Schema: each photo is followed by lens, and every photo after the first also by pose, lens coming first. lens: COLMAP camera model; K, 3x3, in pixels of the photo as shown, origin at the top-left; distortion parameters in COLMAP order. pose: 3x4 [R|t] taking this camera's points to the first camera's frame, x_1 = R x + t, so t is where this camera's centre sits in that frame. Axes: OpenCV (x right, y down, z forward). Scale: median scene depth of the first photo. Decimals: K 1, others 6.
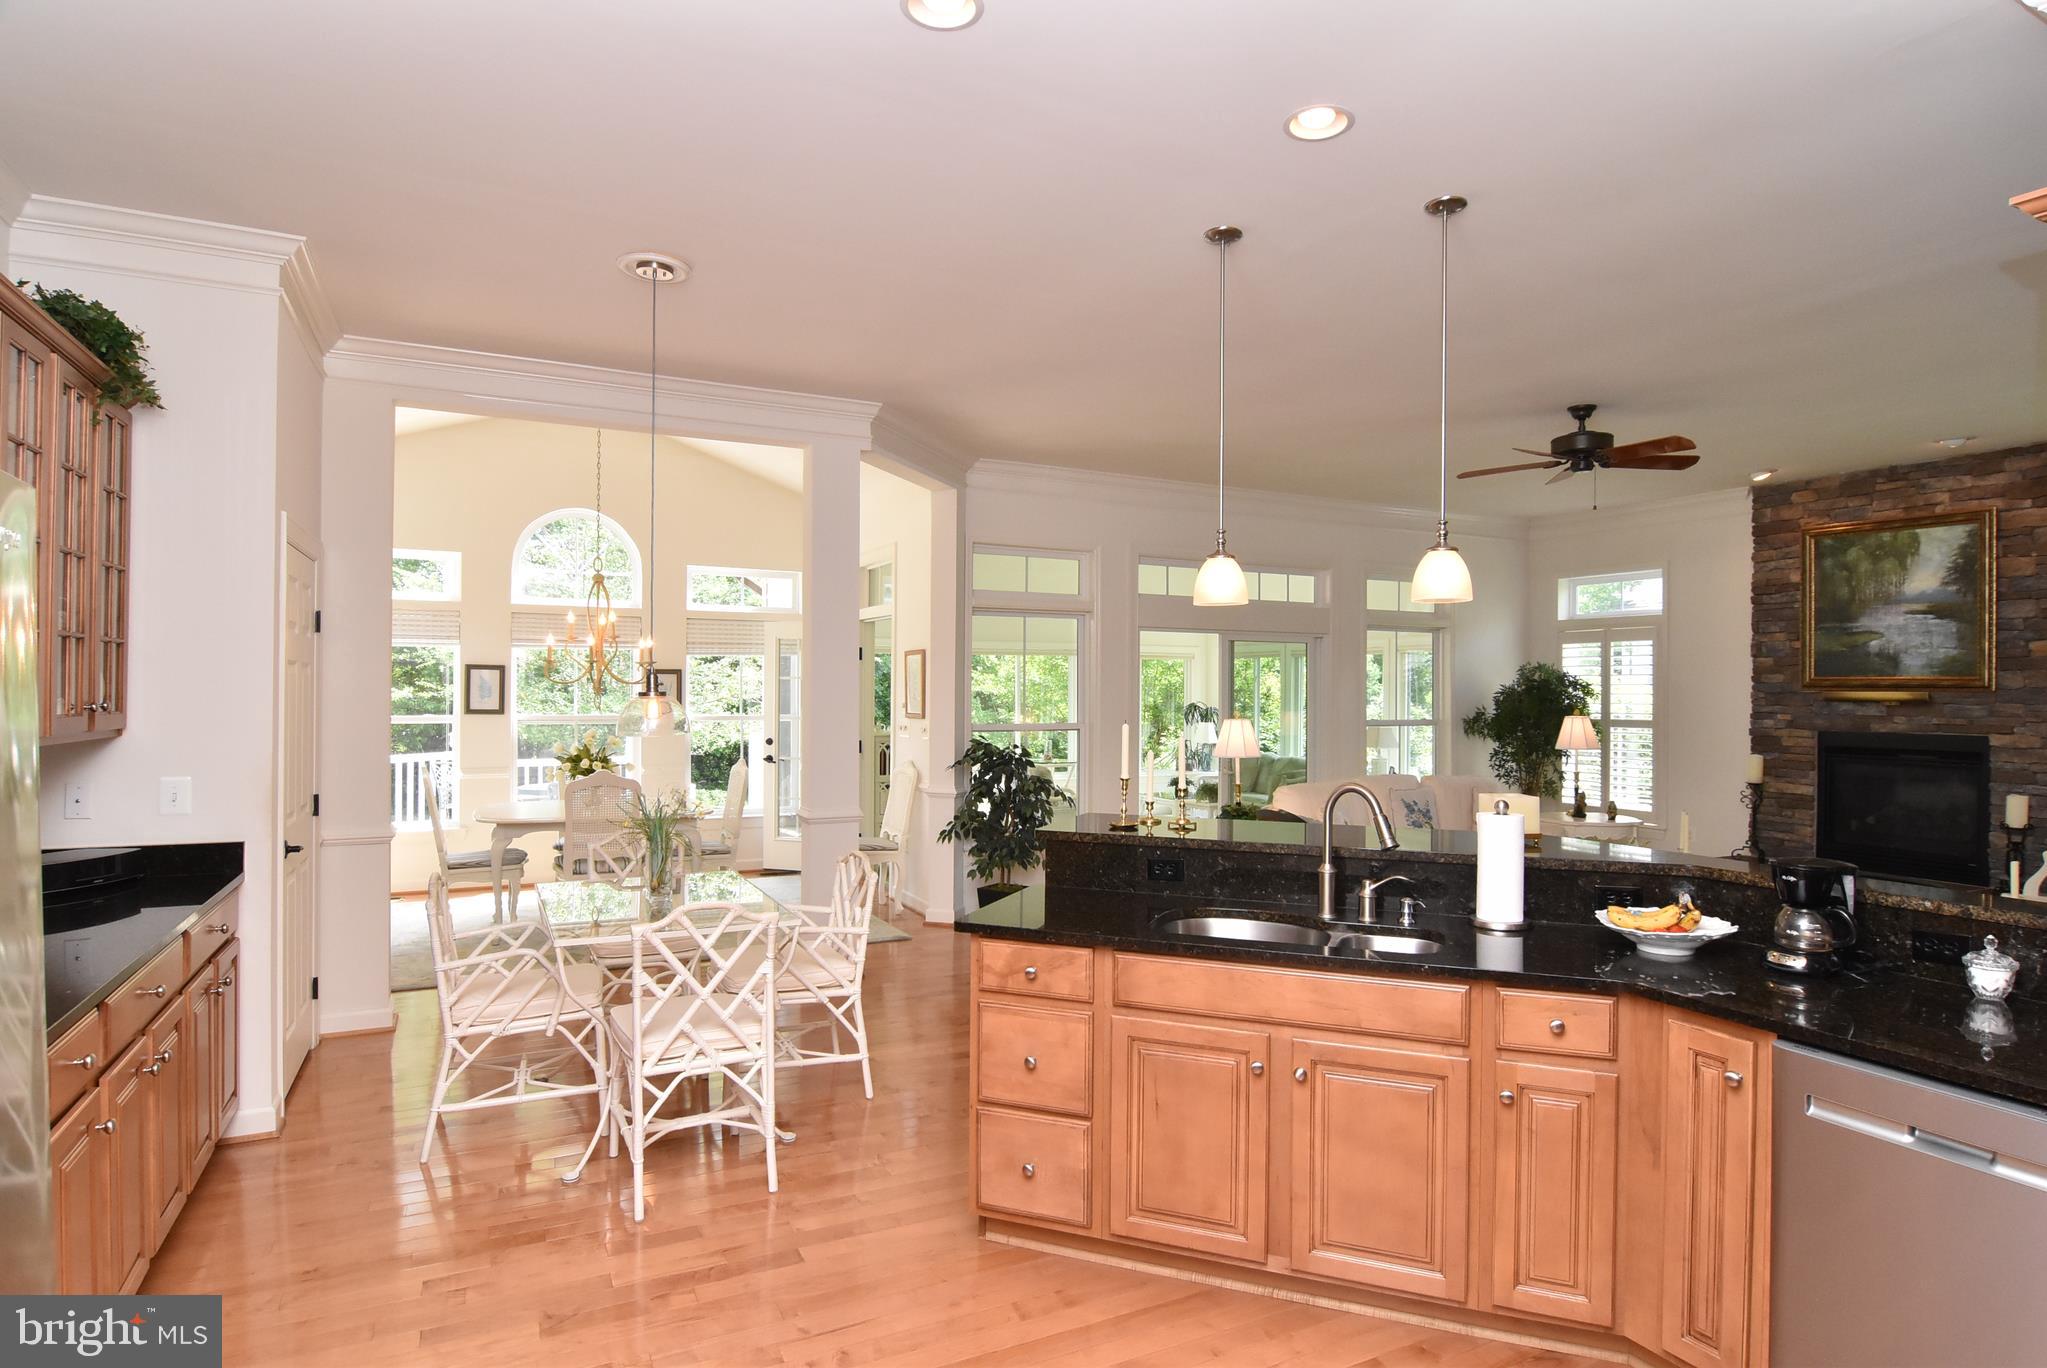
lens RADIAL K [[1102.1, 0, 1026.6], [0, 1102.1, 691.4], [0, 0, 1]] dist [-0.022655, -0.002707]
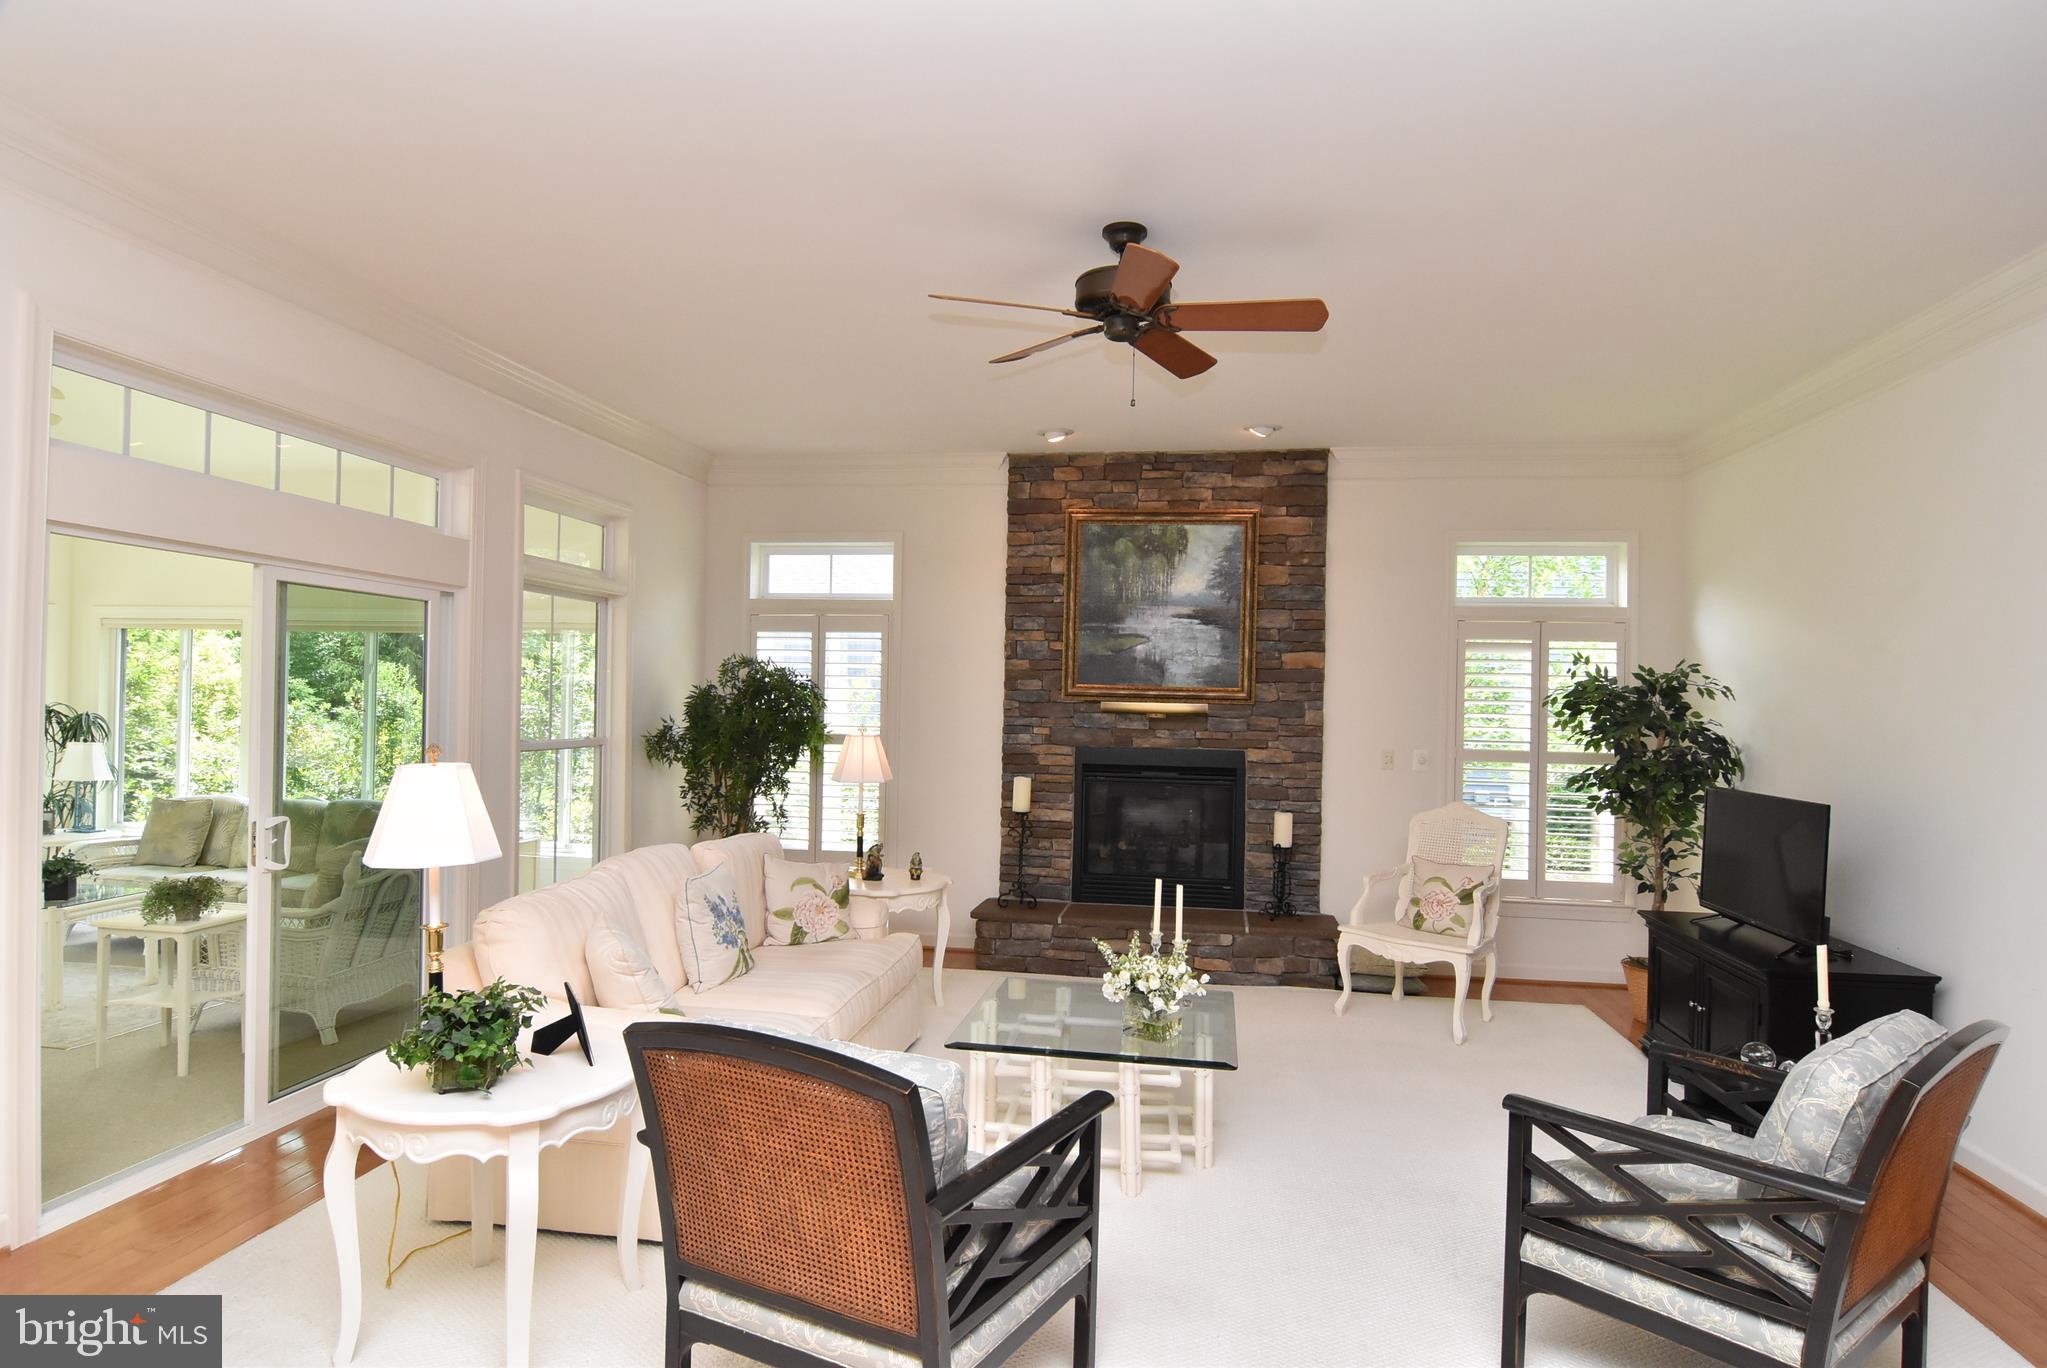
lens RADIAL K [[1102.1, 0, 1033.5], [0, 1102.1, 691.7], [0, 0, 1]] dist [-0.022655, -0.002707]
pose [[0.575346, 0.013716, 0.817795, -0.008367], [-0.014703, 0.999871, -0.006426, -0.001472], [-0.817778, -0.008327, 0.575474, 0.540373]]
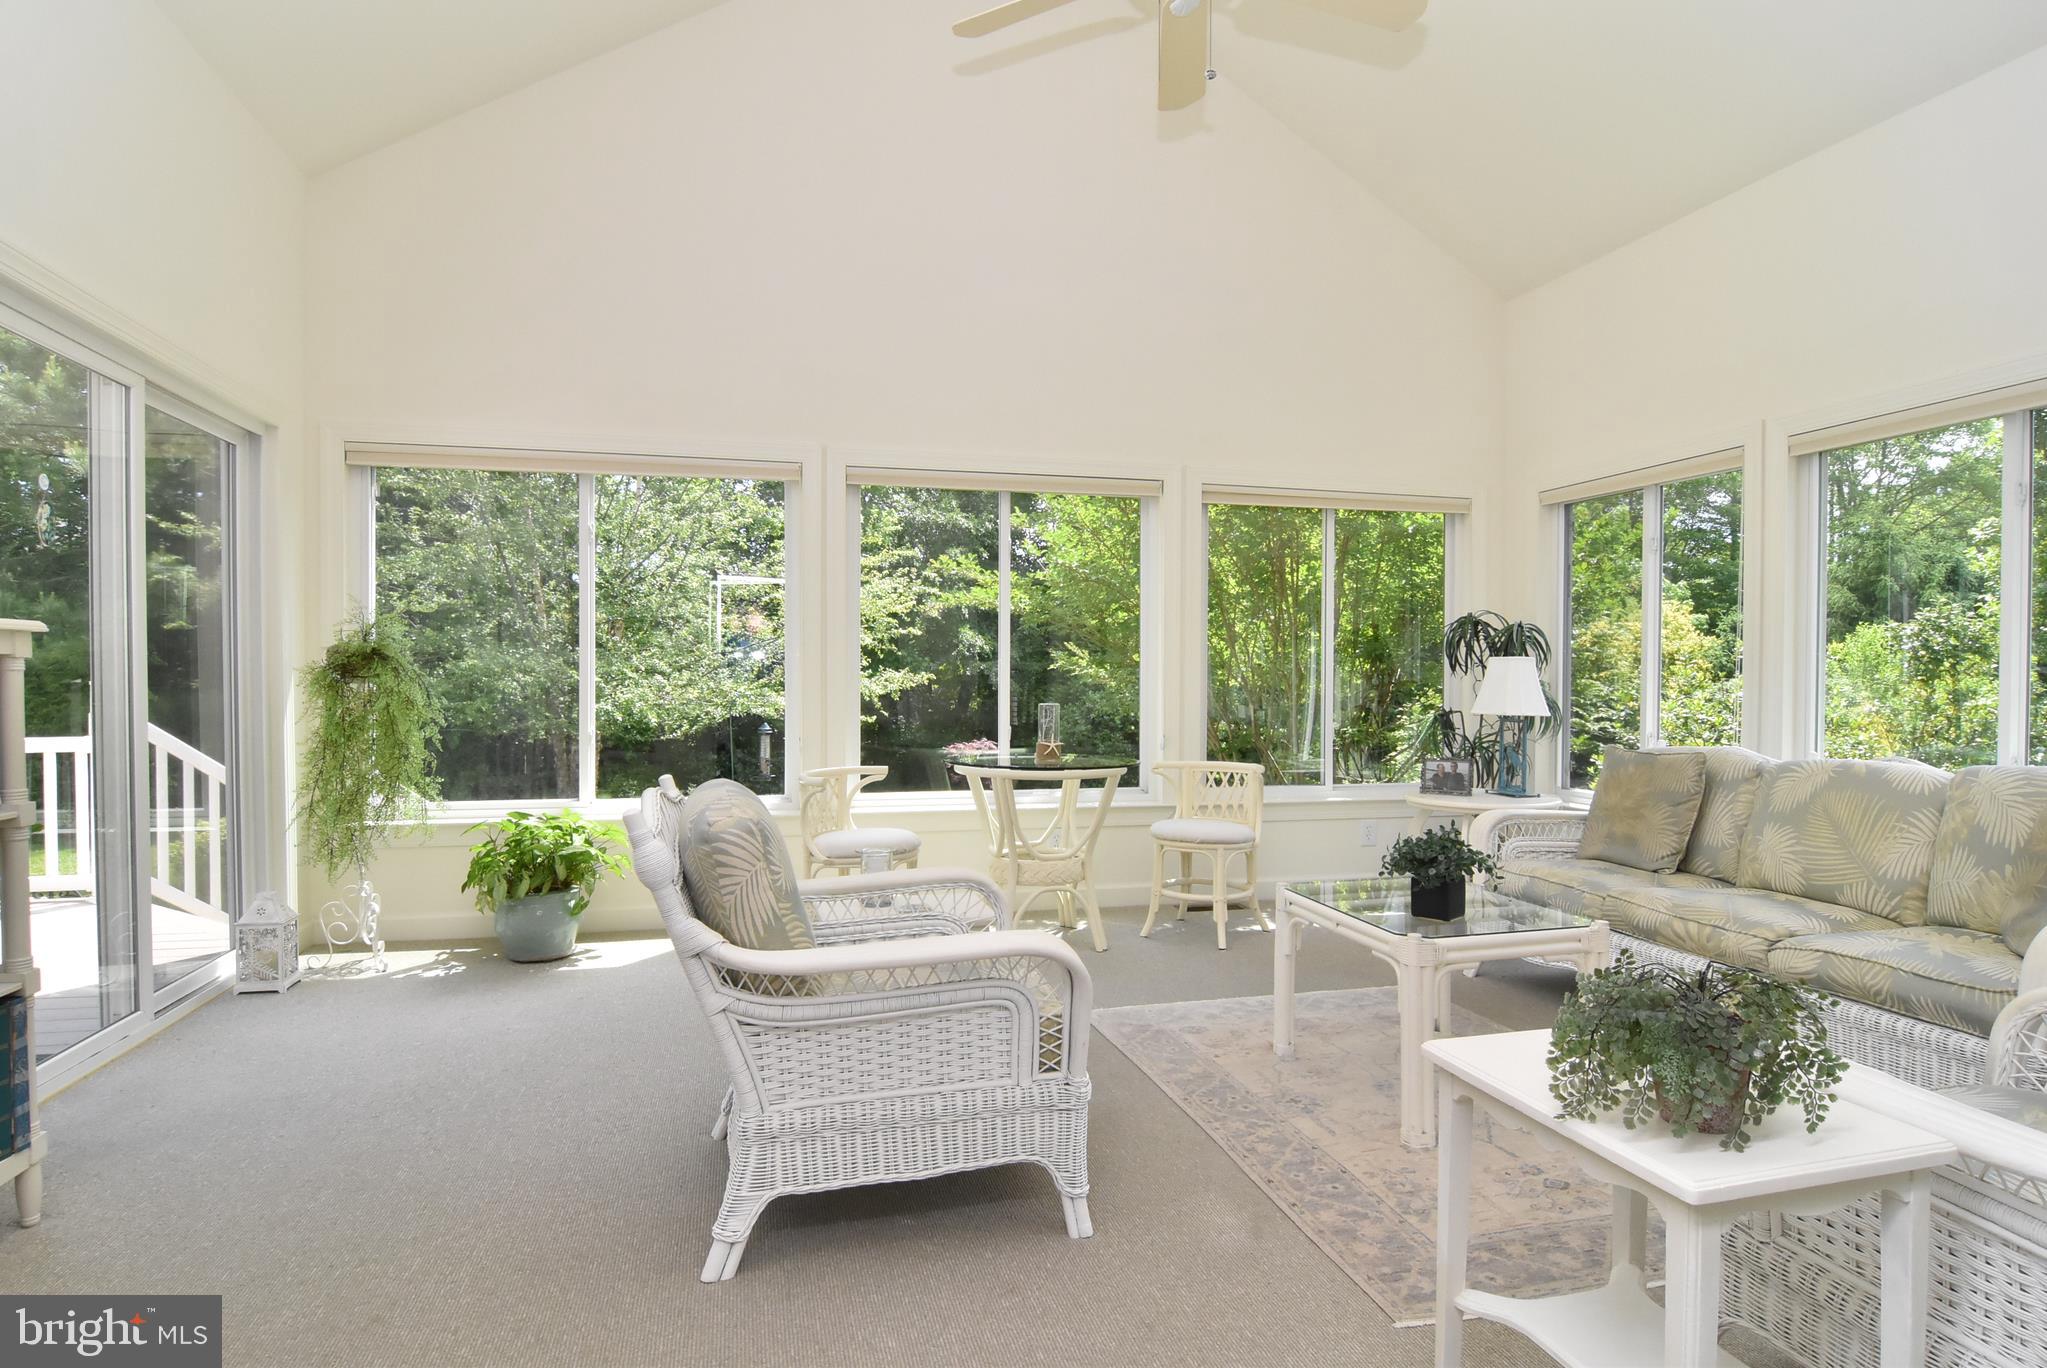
lens RADIAL K [[1102.1, 0, 1020.8], [0, 1102.1, 686.0], [0, 0, 1]] dist [-0.022655, -0.002707]
pose [[0.975479, 0.001903, -0.220084, 0.151371], [-0.000799, 0.999987, 0.005107, 0.061182], [0.220091, -0.004806, 0.975468, 1.086298]]
